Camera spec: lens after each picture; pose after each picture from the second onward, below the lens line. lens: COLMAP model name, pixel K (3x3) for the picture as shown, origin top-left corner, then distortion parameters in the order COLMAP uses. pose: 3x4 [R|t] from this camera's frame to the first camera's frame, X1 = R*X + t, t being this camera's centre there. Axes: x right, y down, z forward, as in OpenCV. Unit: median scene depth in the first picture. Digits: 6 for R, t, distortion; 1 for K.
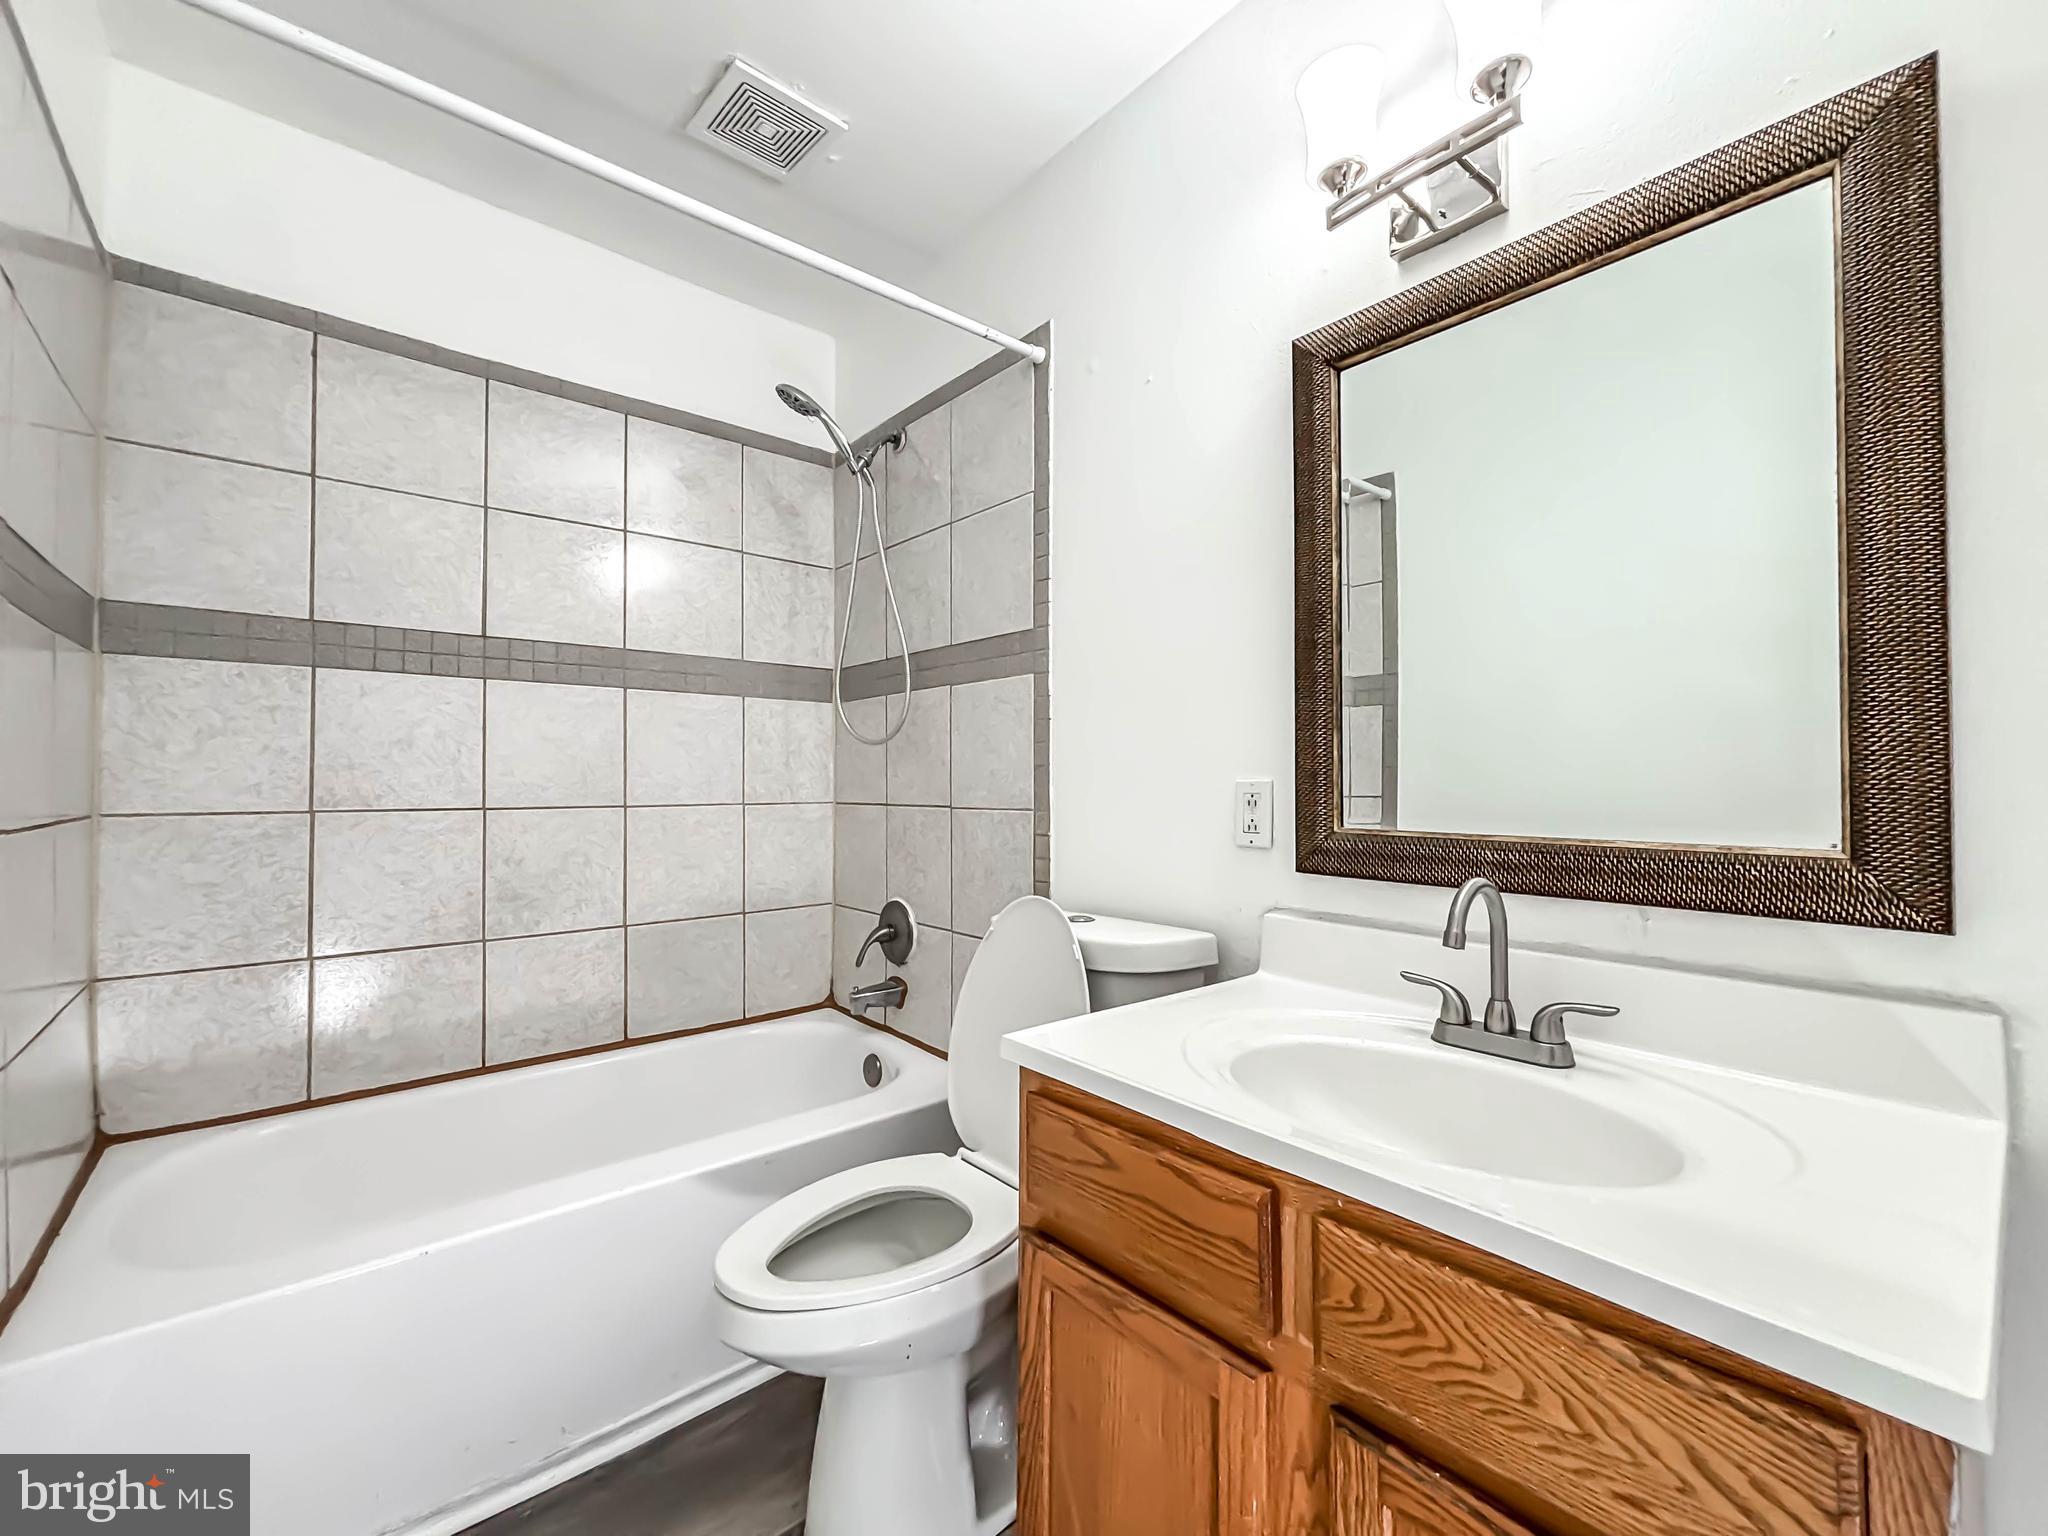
lens RADIAL K [[854.7, 0, 1024.0], [0, 854.7, 768.0], [0, 0, 1]] dist [0.000100, -0.000234]
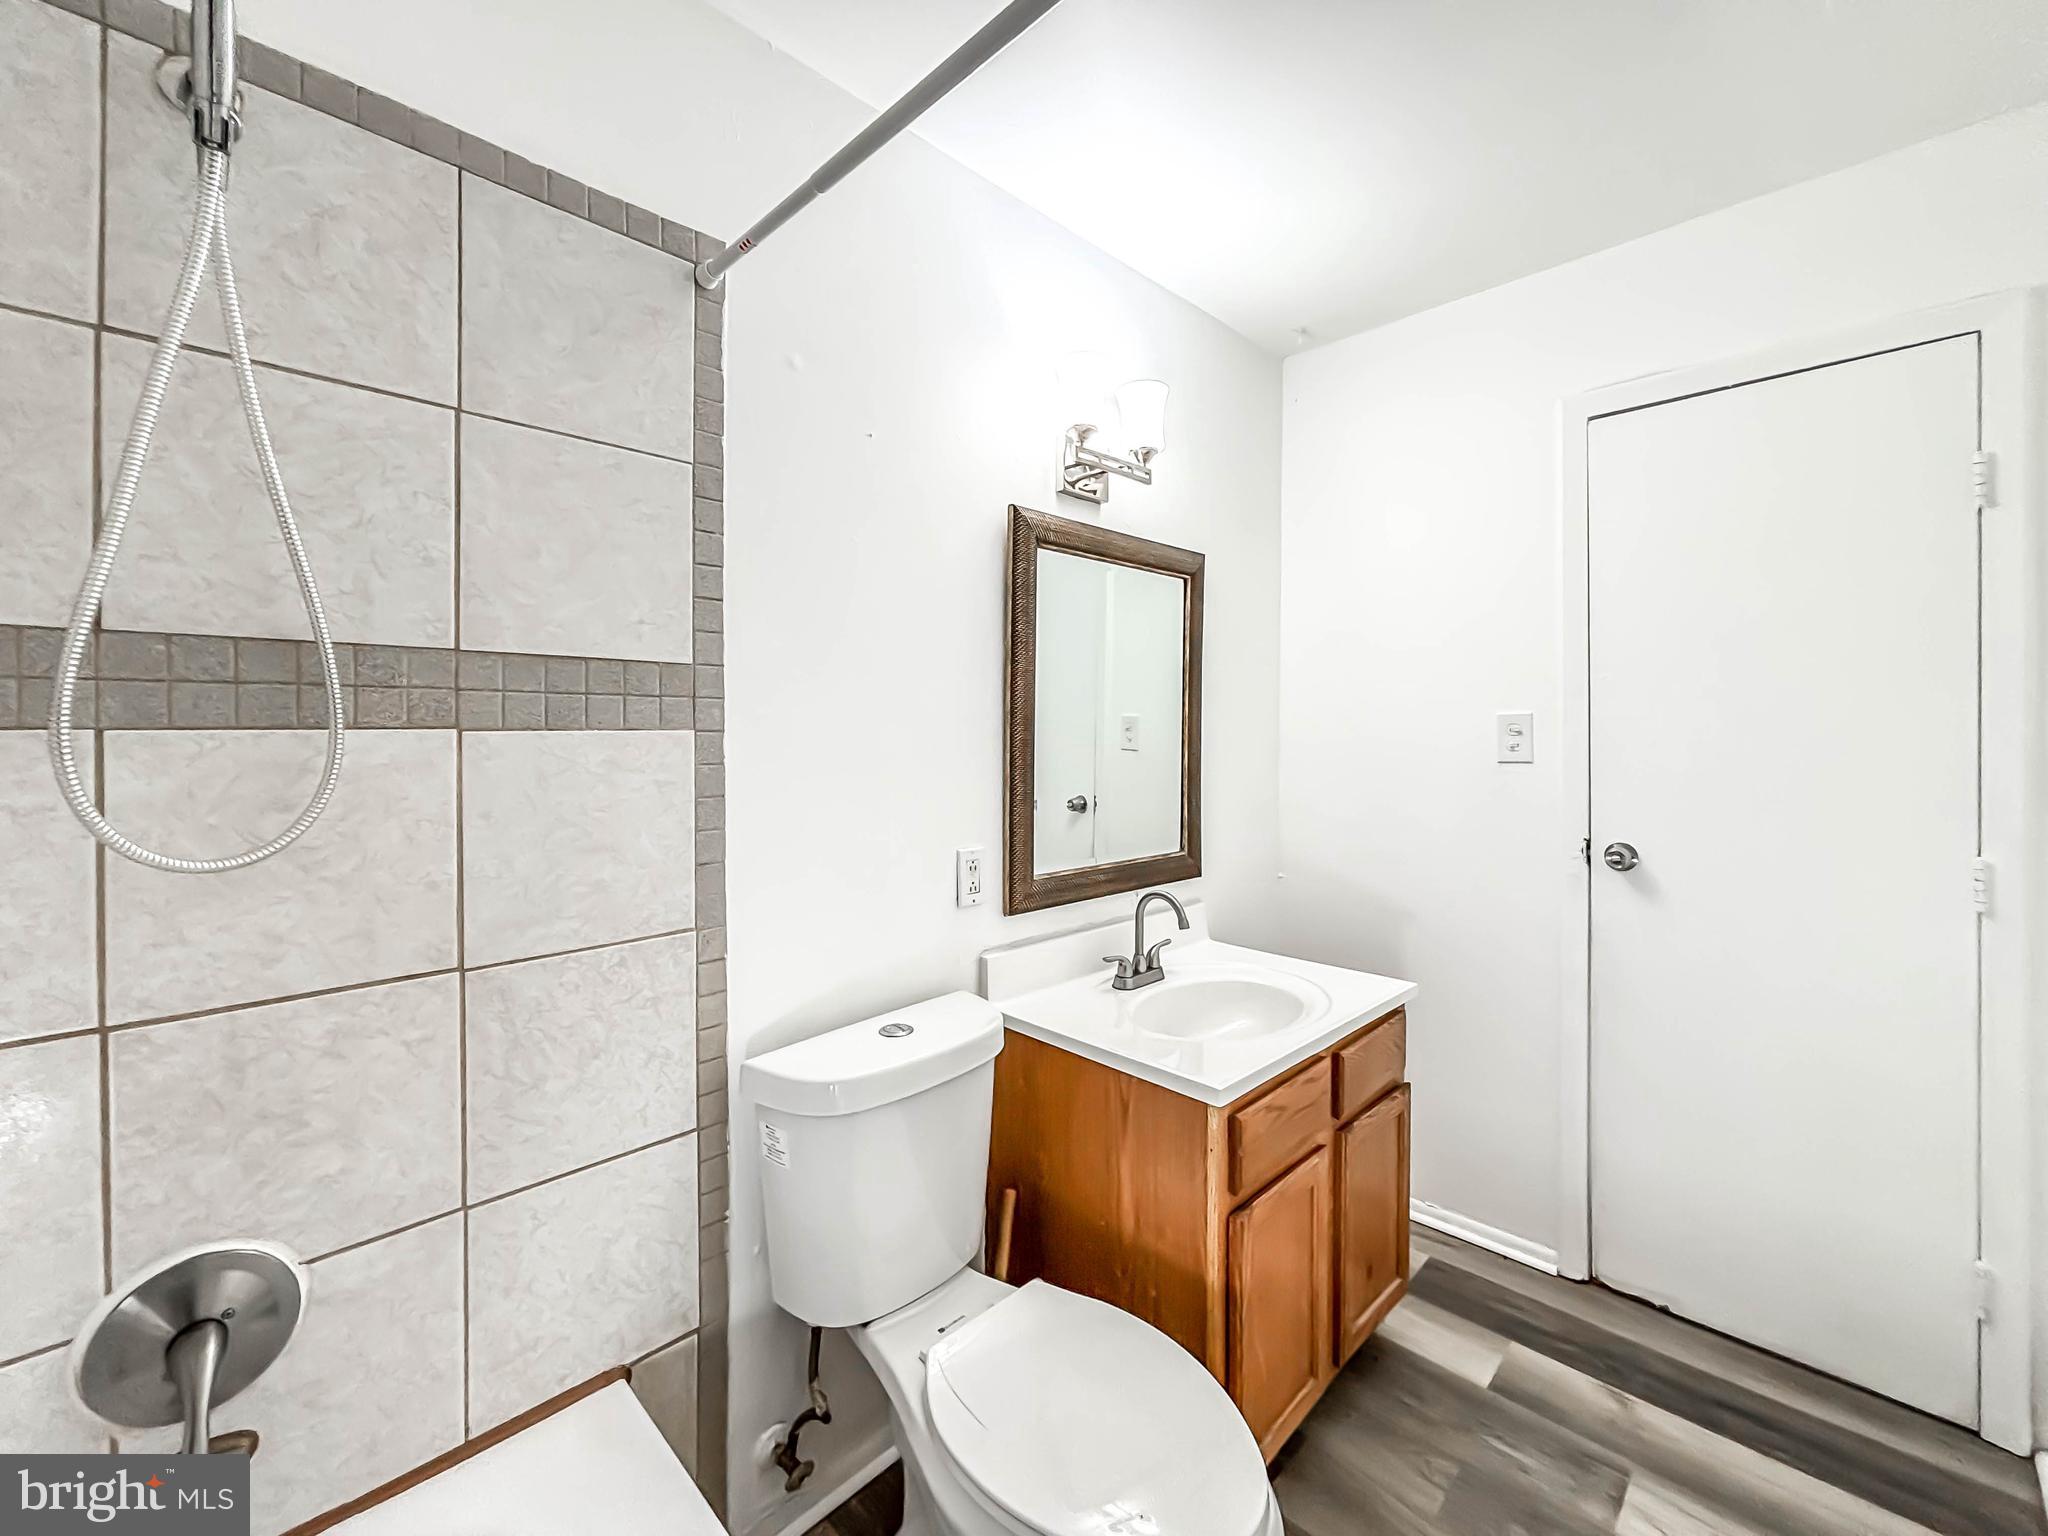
lens RADIAL K [[818.3, 0, 1015.8], [0, 818.3, 727.5], [0, 0, 1]] dist [-0.000522, -0.000115]
pose [[-0.077610, 0.004076, 0.996975, -0.671643], [-0.017851, 0.999826, -0.005477, -0.114894], [-0.996824, -0.018222, -0.077524, 0.801640]]
